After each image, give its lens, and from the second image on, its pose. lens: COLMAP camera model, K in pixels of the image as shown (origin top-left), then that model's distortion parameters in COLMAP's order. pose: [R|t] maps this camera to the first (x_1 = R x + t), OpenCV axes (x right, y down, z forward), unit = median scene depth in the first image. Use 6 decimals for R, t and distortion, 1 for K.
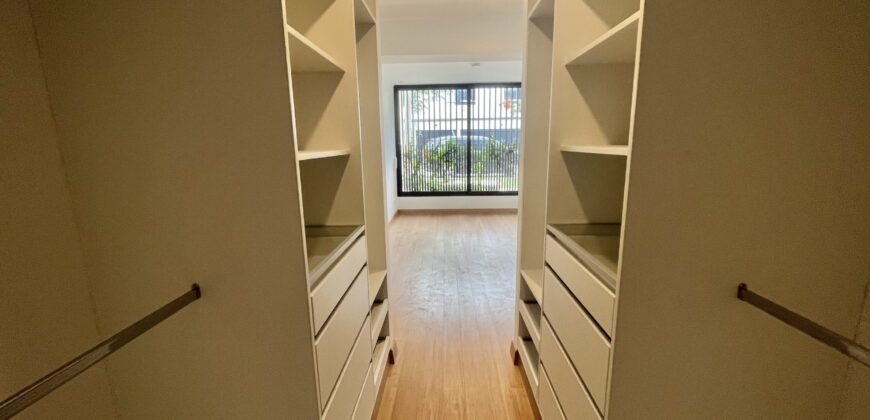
lens RADIAL K [[351.7, 0, 435.0], [0, 351.7, 210.0], [0, 0, 1]] dist [-0.001125, 0.000031]
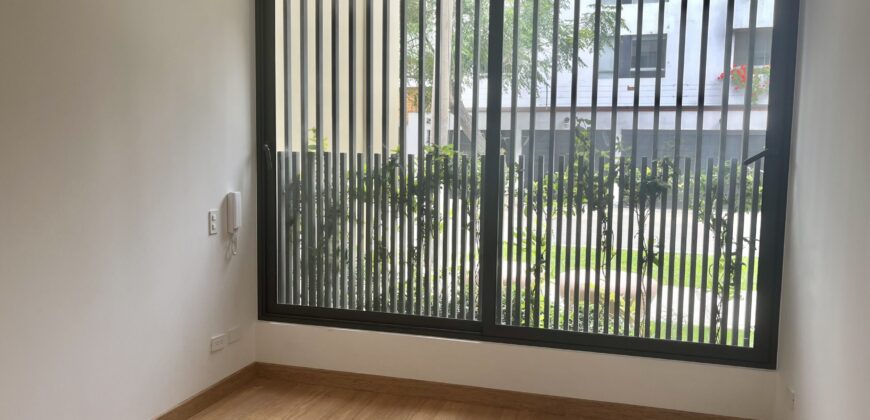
lens RADIAL K [[655.4, 0, 435.0], [0, 655.4, 210.0], [0, 0, 1]] dist [0.037557, -0.005043]
pose [[0.970512, 0.047761, -0.236275, 0.170186], [-0.072557, 0.992598, -0.097388, -0.086606], [0.229875, 0.111660, 0.966794, 0.468713]]
